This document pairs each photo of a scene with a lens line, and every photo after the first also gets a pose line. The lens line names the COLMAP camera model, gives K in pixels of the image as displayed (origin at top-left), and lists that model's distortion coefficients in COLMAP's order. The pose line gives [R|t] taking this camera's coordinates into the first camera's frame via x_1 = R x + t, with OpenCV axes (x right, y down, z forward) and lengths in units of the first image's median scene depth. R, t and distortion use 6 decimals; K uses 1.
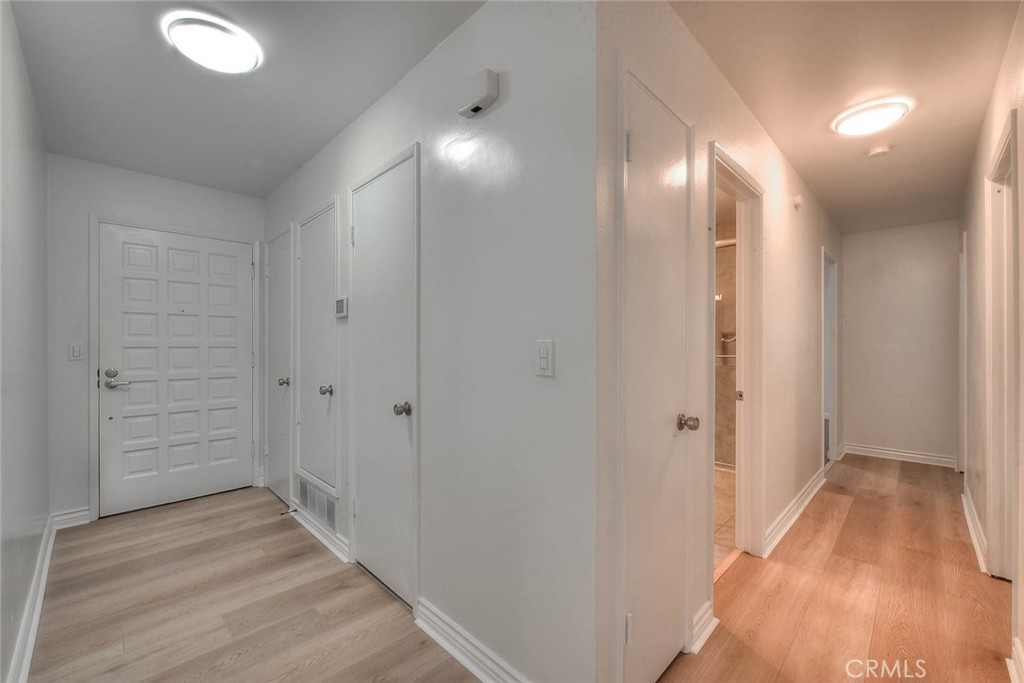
lens RADIAL K [[411.1, 0, 509.8], [0, 411.1, 347.7], [0, 0, 1]] dist [0.000070, -0.002626]
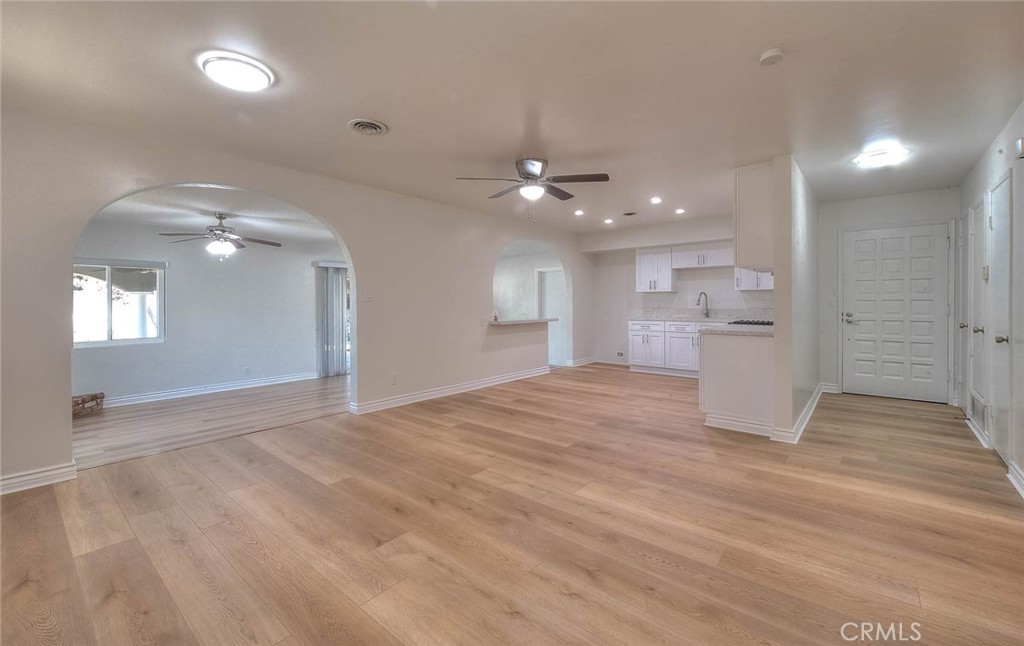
lens RADIAL K [[427.2, 0, 488.7], [0, 427.2, 299.9], [0, 0, 1]] dist [-0.004077, -0.000173]
pose [[0.044432, -0.001726, -0.999011, 0.844090], [-0.002866, 0.999994, -0.001855, 0.005165], [0.999008, 0.002946, 0.044427, -0.681130]]
